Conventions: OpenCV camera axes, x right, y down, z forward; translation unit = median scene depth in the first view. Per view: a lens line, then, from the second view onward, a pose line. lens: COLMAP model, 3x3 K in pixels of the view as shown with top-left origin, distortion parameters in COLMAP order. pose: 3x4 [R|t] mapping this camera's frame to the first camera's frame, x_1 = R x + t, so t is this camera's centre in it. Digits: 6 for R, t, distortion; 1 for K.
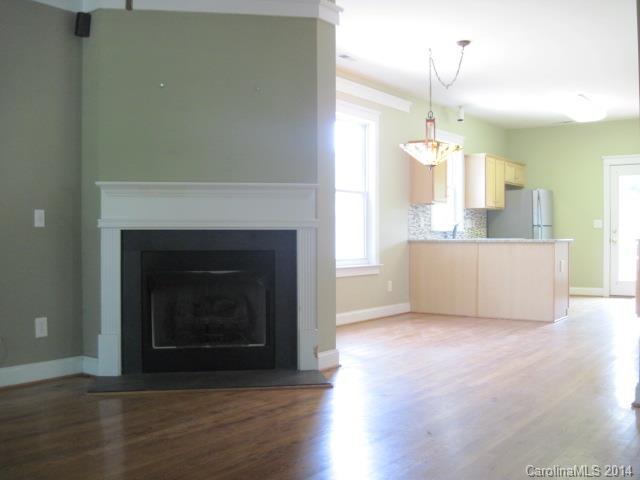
lens RADIAL K [[664.6, 0, 320.3], [0, 664.6, 240.0], [0, 0, 1]] dist [-0.103827, 0.000000]
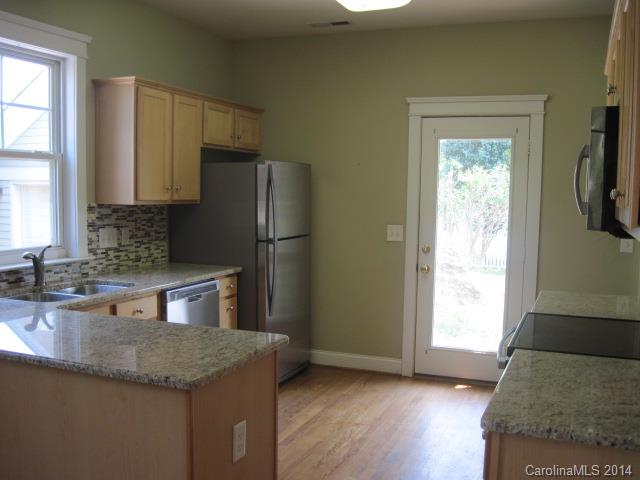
lens RADIAL K [[664.6, 0, 320.1], [0, 664.6, 240.9], [0, 0, 1]] dist [-0.103827, 0.000000]
pose [[0.968916, -0.003439, 0.247367, 0.257824], [-0.014142, 0.997498, 0.069261, -0.056434], [-0.246987, -0.070606, 0.966443, 0.550353]]
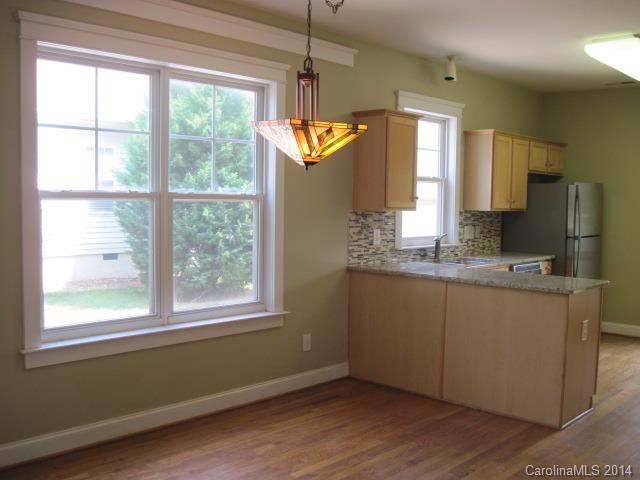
lens RADIAL K [[664.6, 0, 318.7], [0, 664.6, 250.7], [0, 0, 1]] dist [-0.103827, 0.000000]
pose [[0.992096, 0.026288, -0.122698, 0.158148], [-0.017785, 0.997396, 0.069893, -0.051991], [0.124216, -0.067159, 0.989980, 0.310743]]
